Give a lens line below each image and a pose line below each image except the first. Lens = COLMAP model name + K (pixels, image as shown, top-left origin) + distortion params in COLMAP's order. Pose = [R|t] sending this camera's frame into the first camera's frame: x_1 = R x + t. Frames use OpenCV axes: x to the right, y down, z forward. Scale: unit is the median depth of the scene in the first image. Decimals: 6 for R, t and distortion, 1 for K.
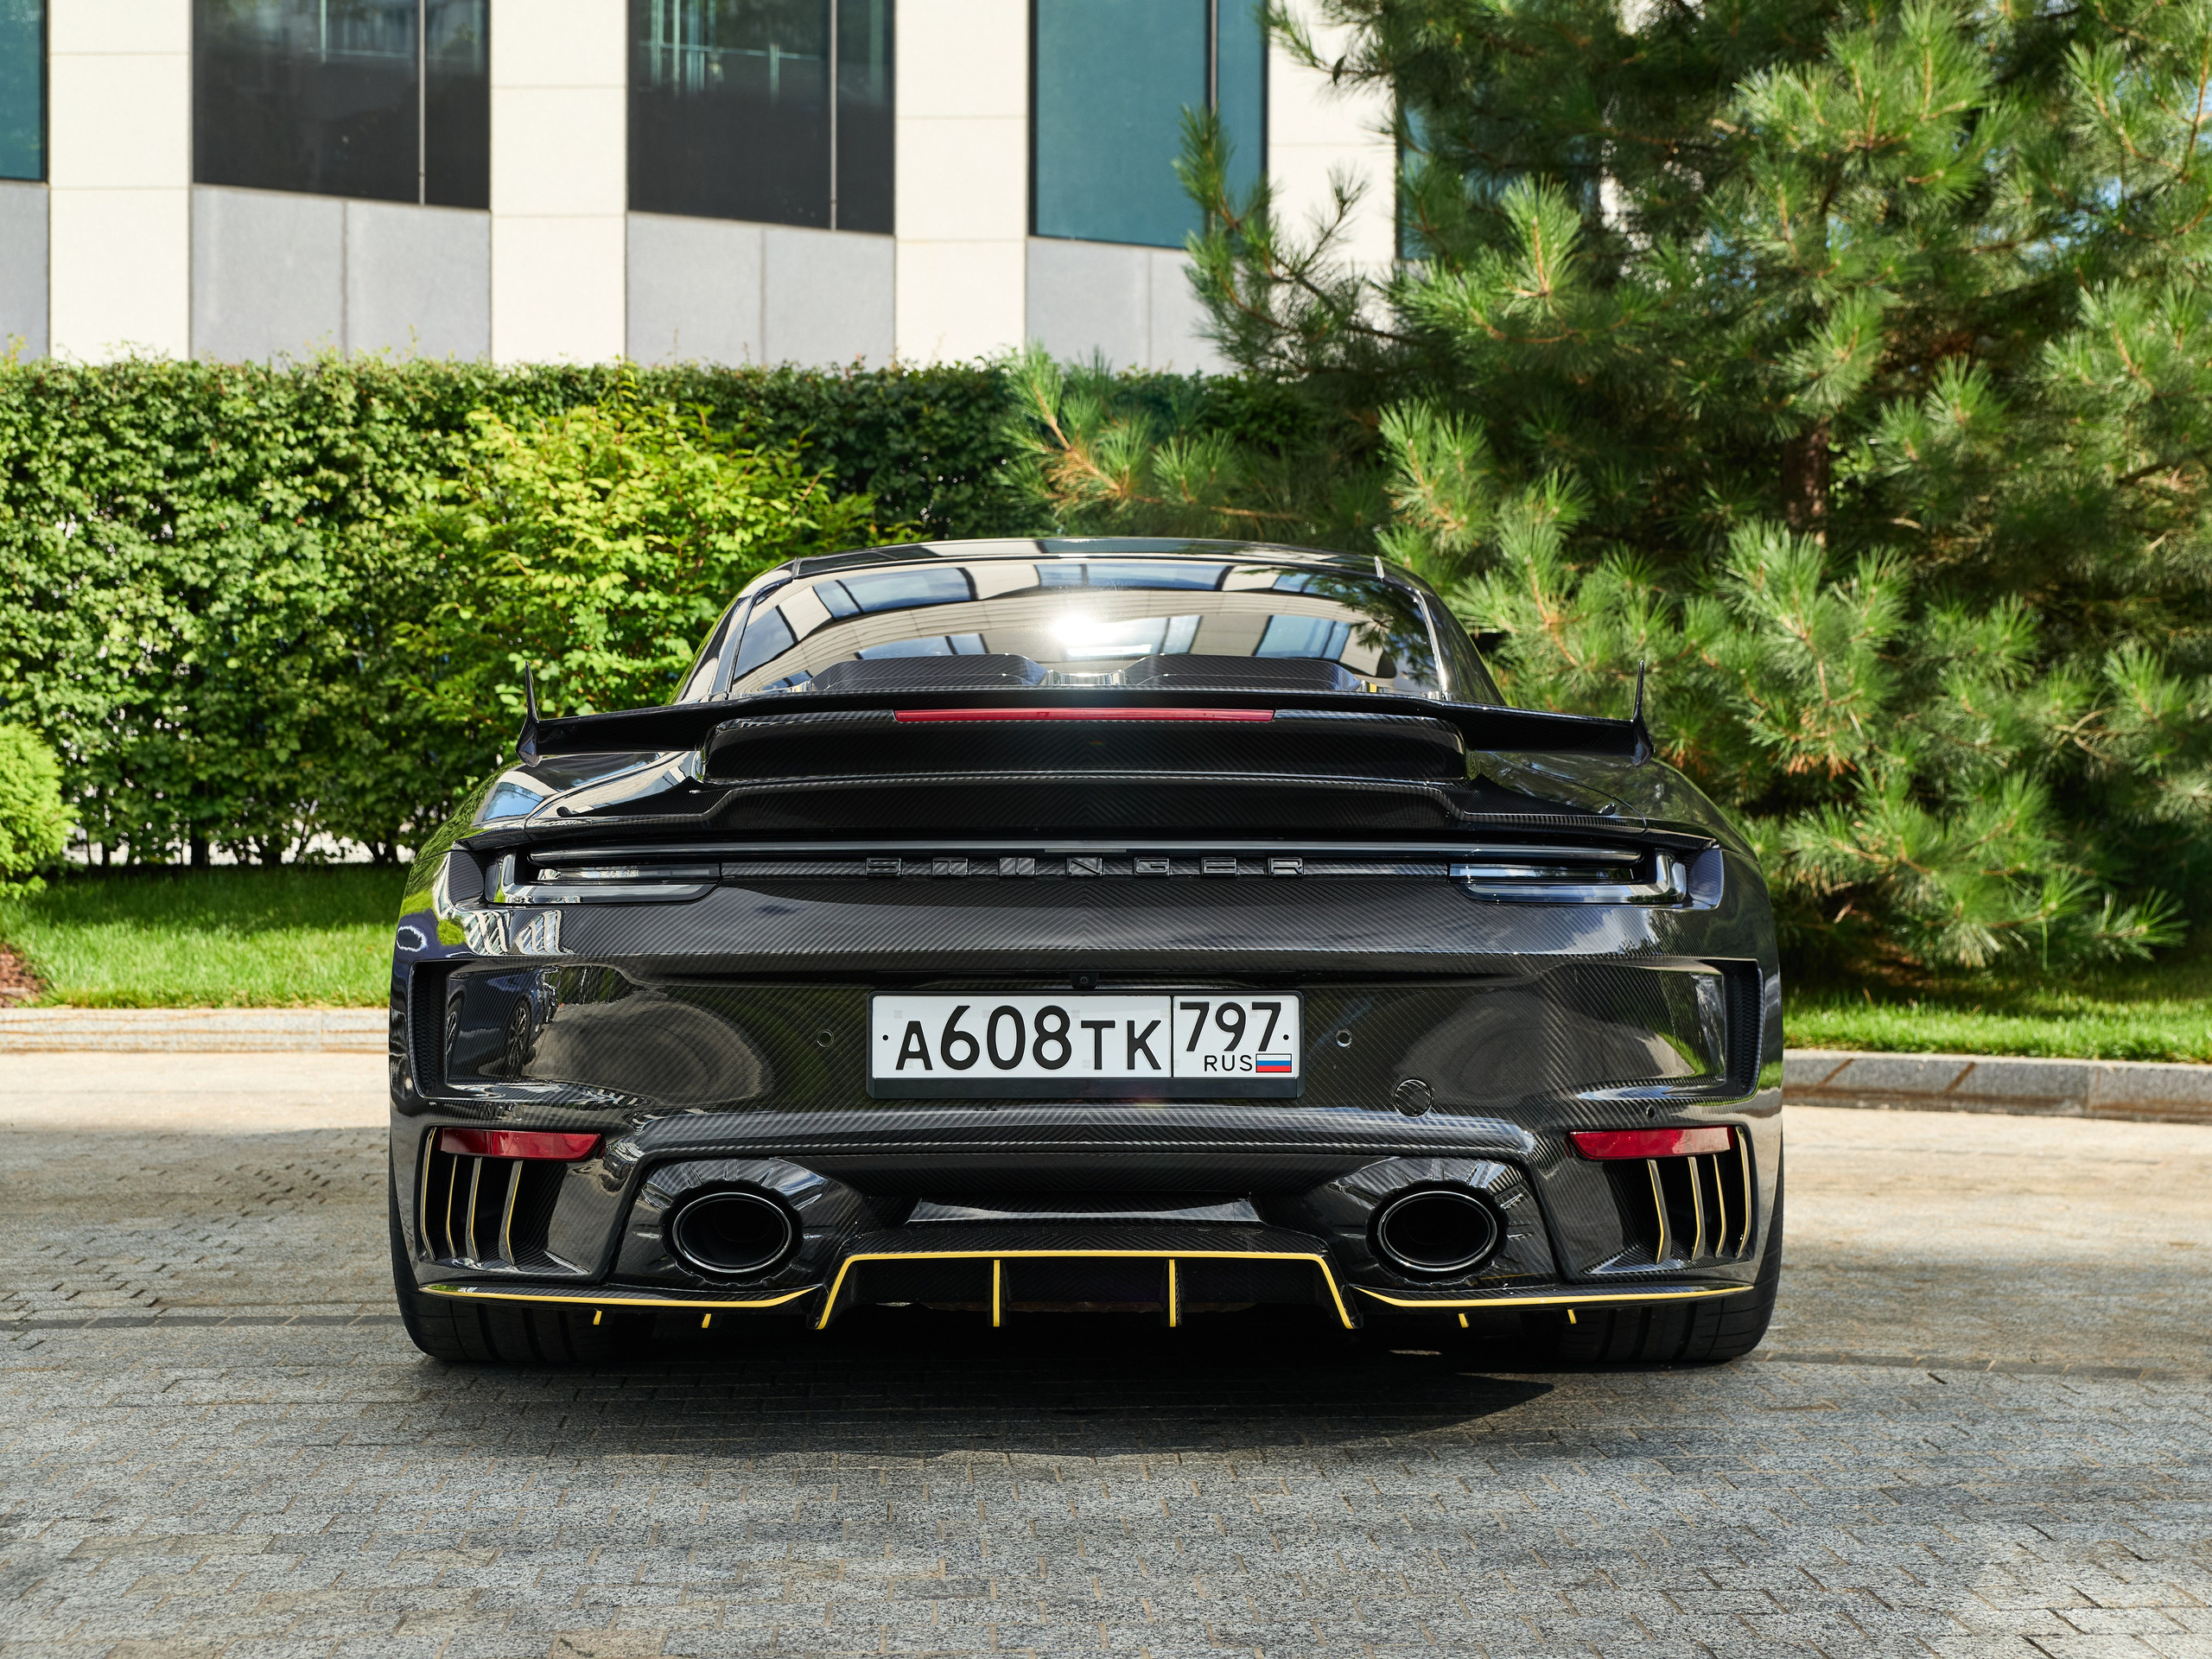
lens RADIAL K [[3428.1, 0, 1069.2], [0, 3428.1, 838.4], [0, 0, 1]] dist [-0.014242, 0.000000]
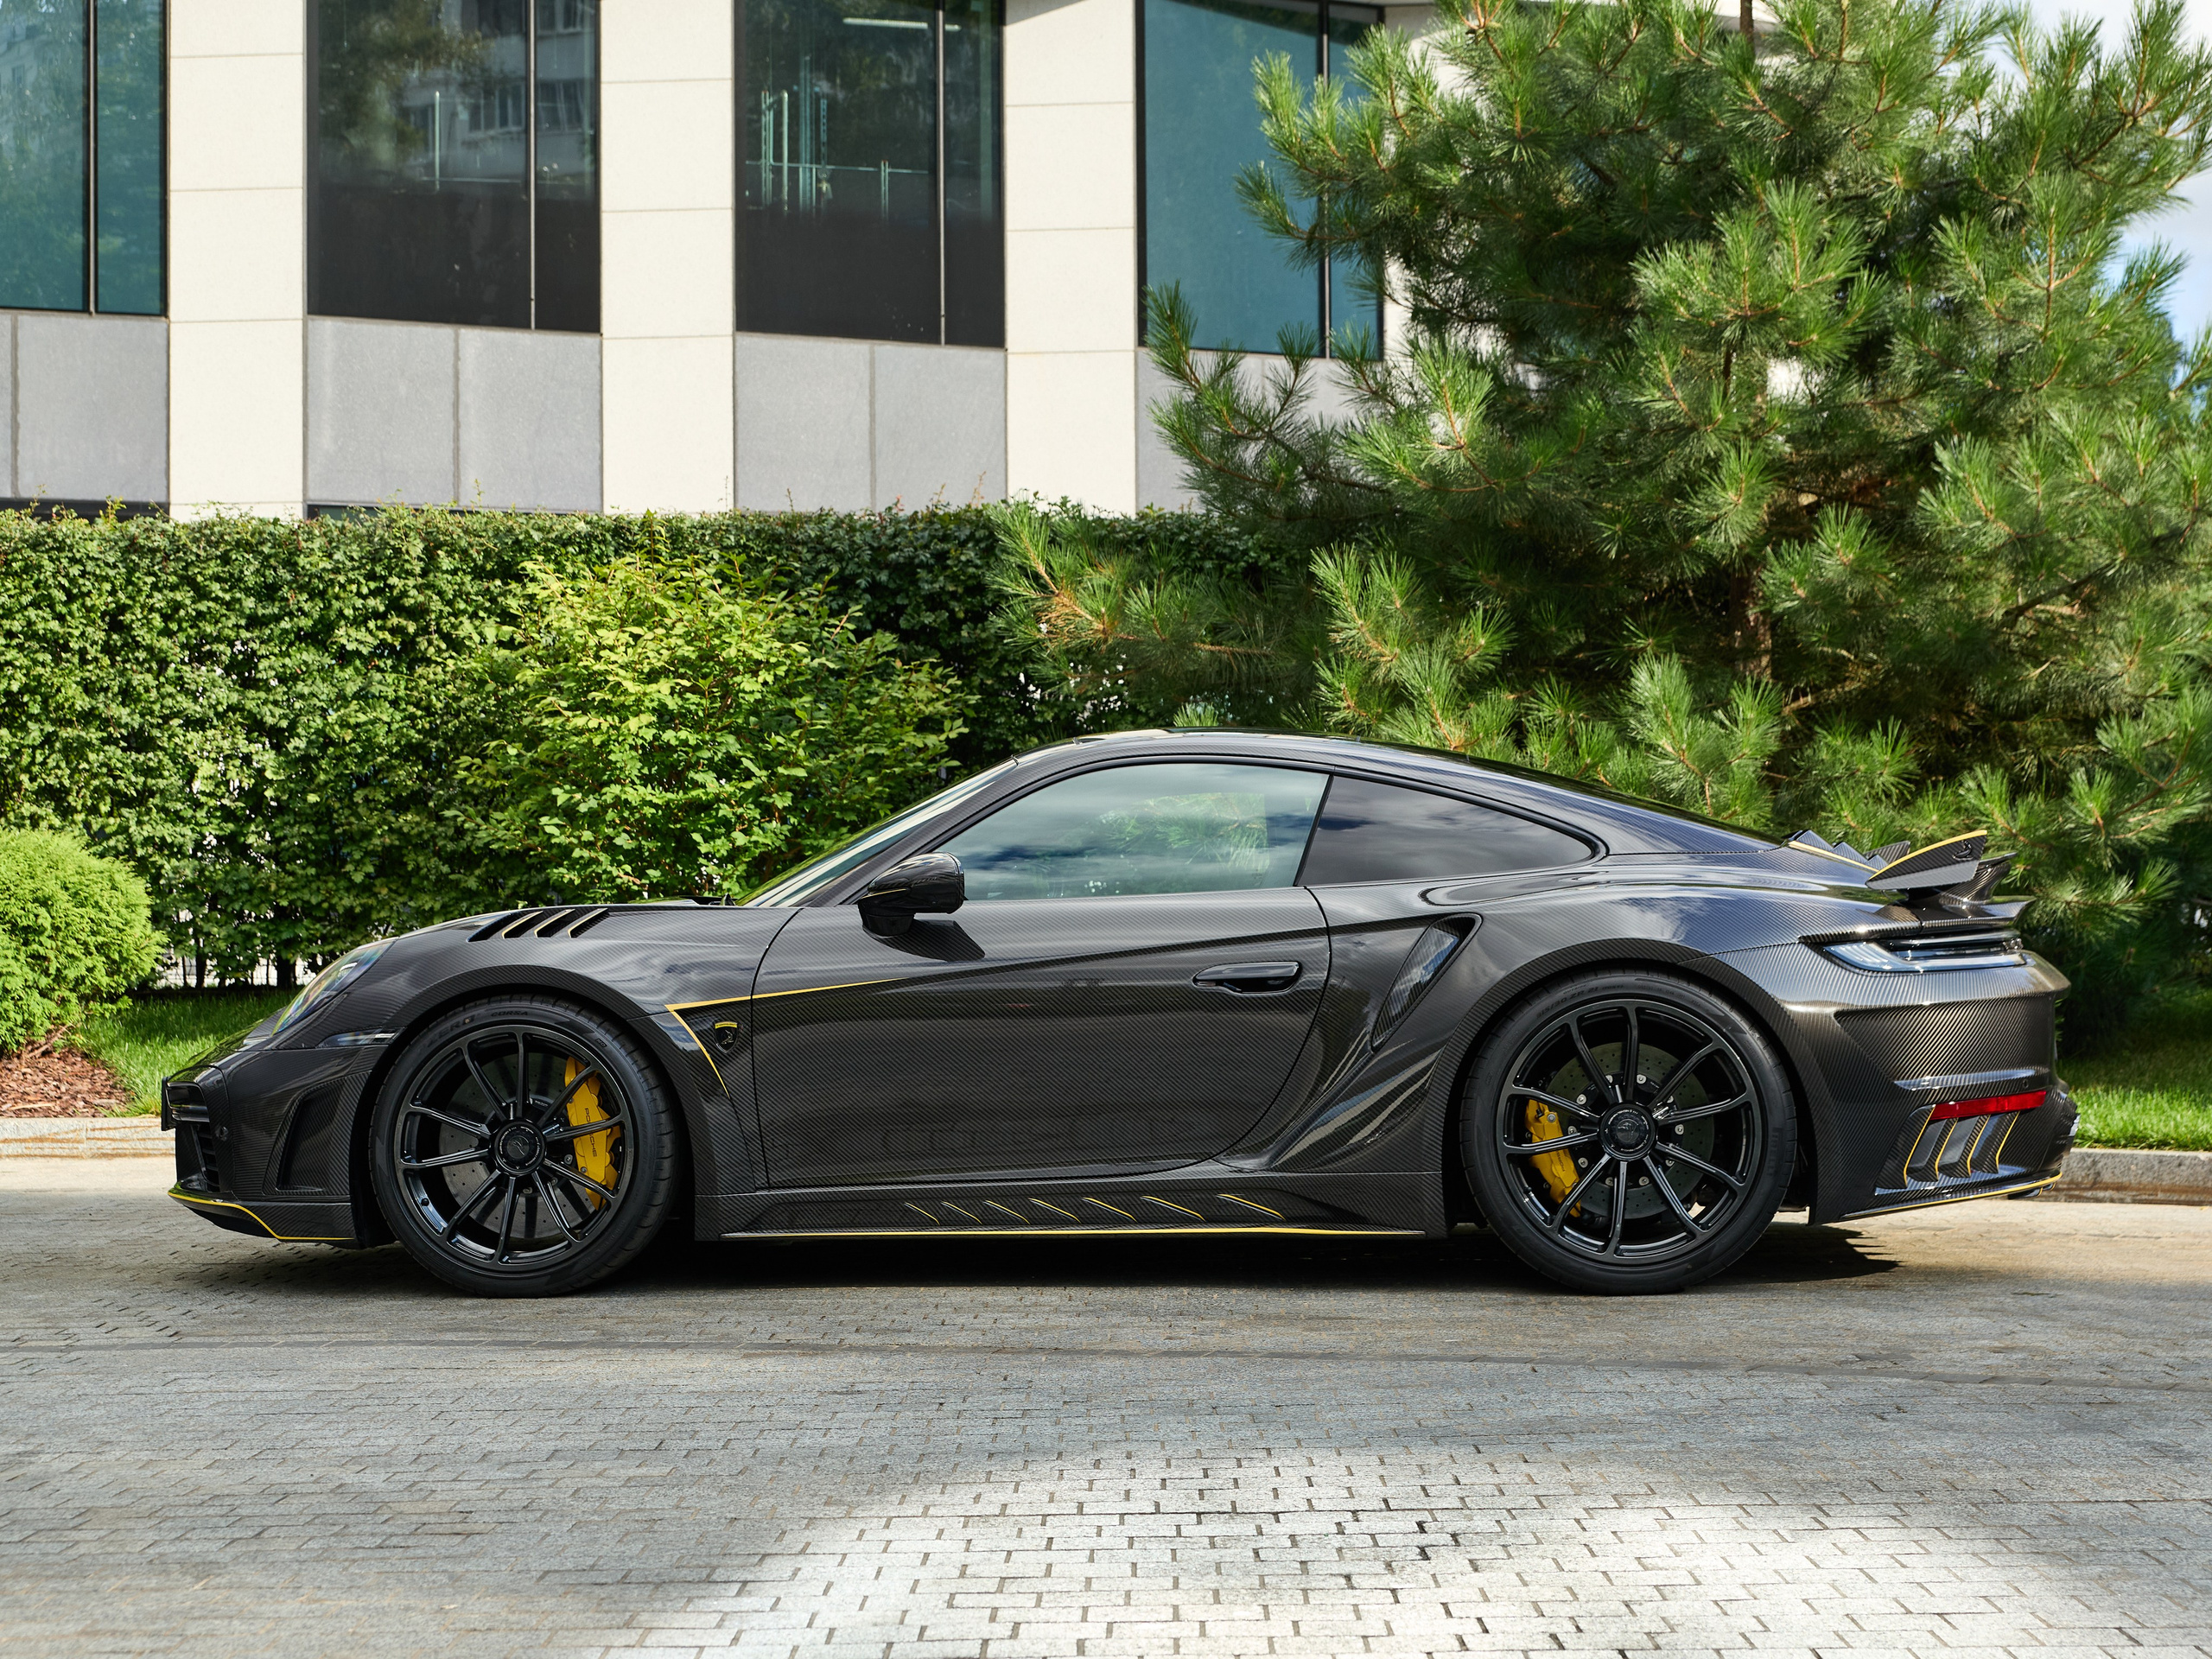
lens RADIAL K [[3697.4, 0, 1060.1], [0, 3697.4, 788.0], [0, 0, 1]] dist [-0.012602, 0.000000]
pose [[0.998158, -0.013102, -0.059236, 0.059885], [0.010426, 0.998921, -0.045264, 0.000777], [0.059766, 0.044563, 0.997217, -0.143988]]
